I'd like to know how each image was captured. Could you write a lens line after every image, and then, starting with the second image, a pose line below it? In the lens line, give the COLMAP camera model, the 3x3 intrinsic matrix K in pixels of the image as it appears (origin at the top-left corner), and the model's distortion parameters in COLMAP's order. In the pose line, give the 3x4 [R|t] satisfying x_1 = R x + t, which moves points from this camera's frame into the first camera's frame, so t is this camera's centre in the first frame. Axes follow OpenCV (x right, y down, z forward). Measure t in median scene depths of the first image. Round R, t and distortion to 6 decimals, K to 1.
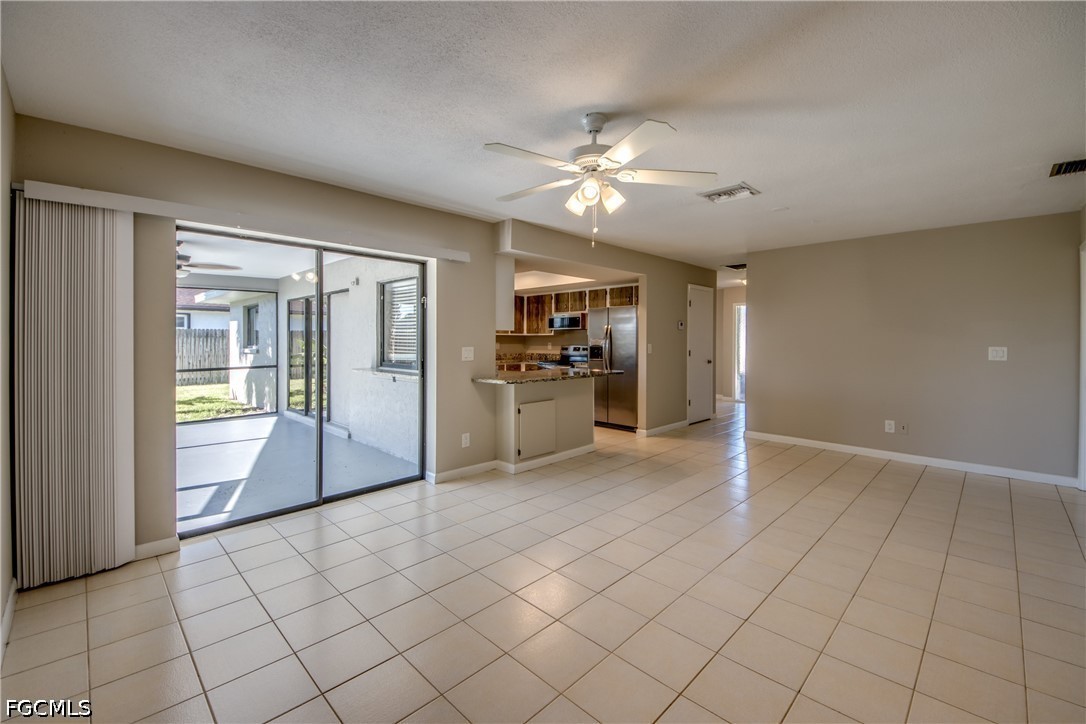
lens RADIAL K [[452.5, 0, 534.1], [0, 452.5, 343.9], [0, 0, 1]] dist [0.000403, -0.000038]
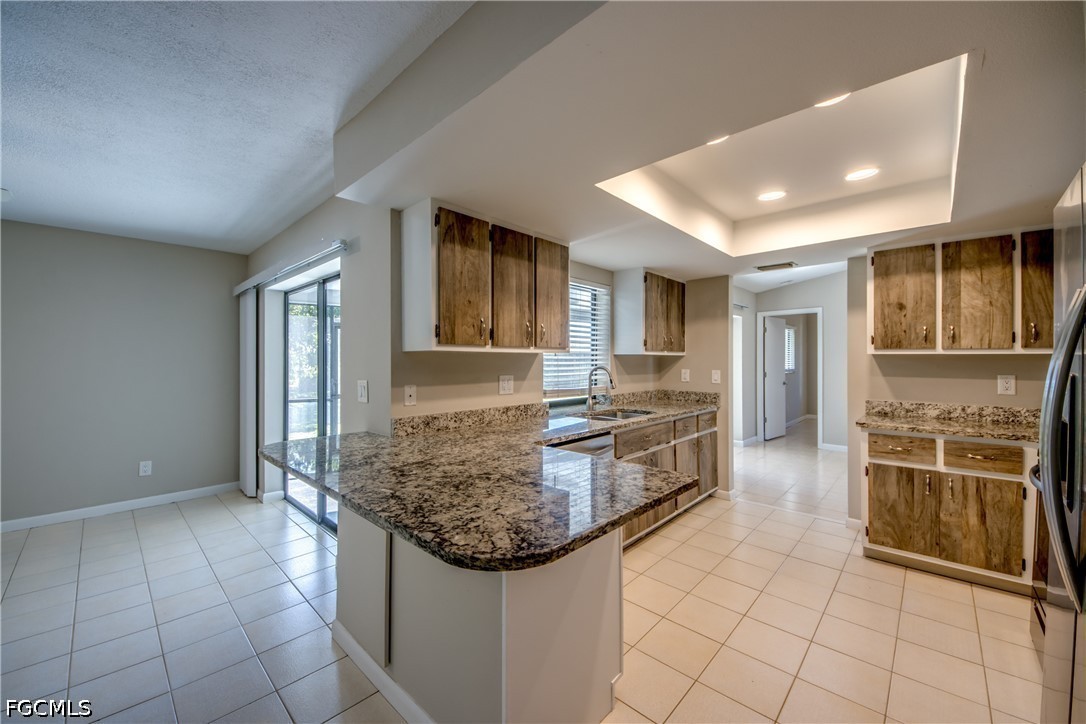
lens RADIAL K [[415.5, 0, 542.5], [0, 415.5, 357.6], [0, 0, 1]] dist [0.009119, -0.005959]
pose [[0.035077, -0.011376, -0.999320, 0.243191], [-0.008745, 0.999893, -0.011689, -0.010834], [0.999346, 0.009149, 0.034974, 0.673542]]
